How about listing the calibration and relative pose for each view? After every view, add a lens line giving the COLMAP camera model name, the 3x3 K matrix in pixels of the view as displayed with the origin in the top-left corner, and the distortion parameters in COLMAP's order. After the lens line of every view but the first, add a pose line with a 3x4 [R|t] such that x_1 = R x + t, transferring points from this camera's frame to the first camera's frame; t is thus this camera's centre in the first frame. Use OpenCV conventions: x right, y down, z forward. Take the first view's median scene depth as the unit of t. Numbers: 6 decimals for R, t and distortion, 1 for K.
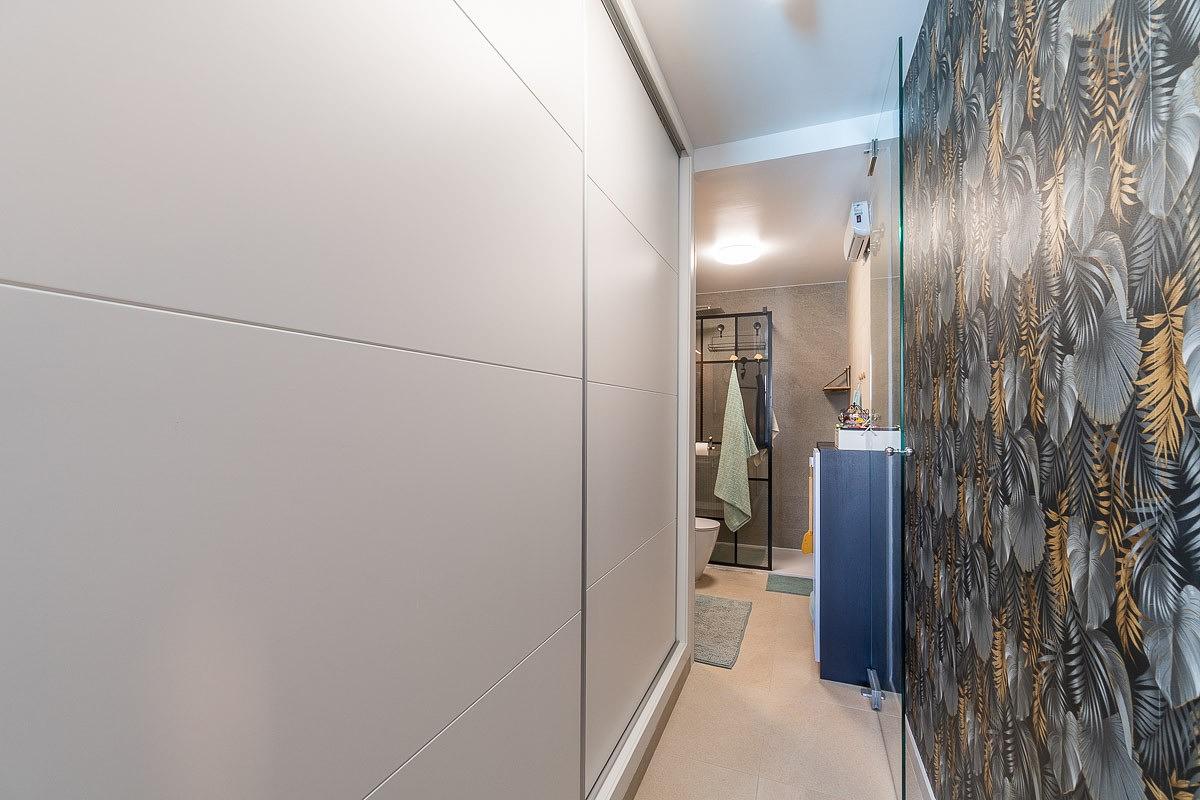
lens RADIAL K [[517.3, 0, 600.1], [0, 517.3, 406.4], [0, 0, 1]] dist [-0.000737, -0.000069]
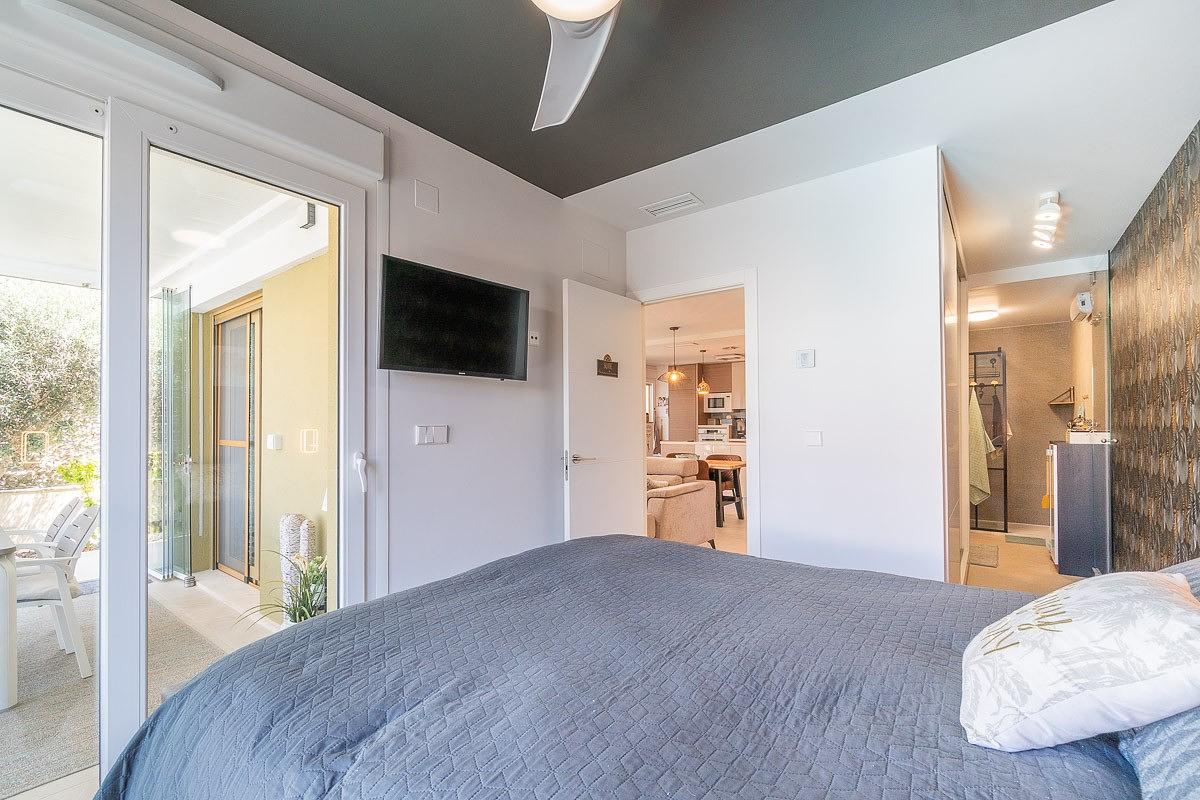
lens RADIAL K [[526.5, 0, 583.1], [0, 526.5, 423.1], [0, 0, 1]] dist [-0.001488, -0.000915]
pose [[0.959383, -0.012088, -0.281847, -0.370823], [0.015677, 0.999822, 0.010481, -0.017969], [0.281670, -0.014474, 0.959402, -0.700584]]
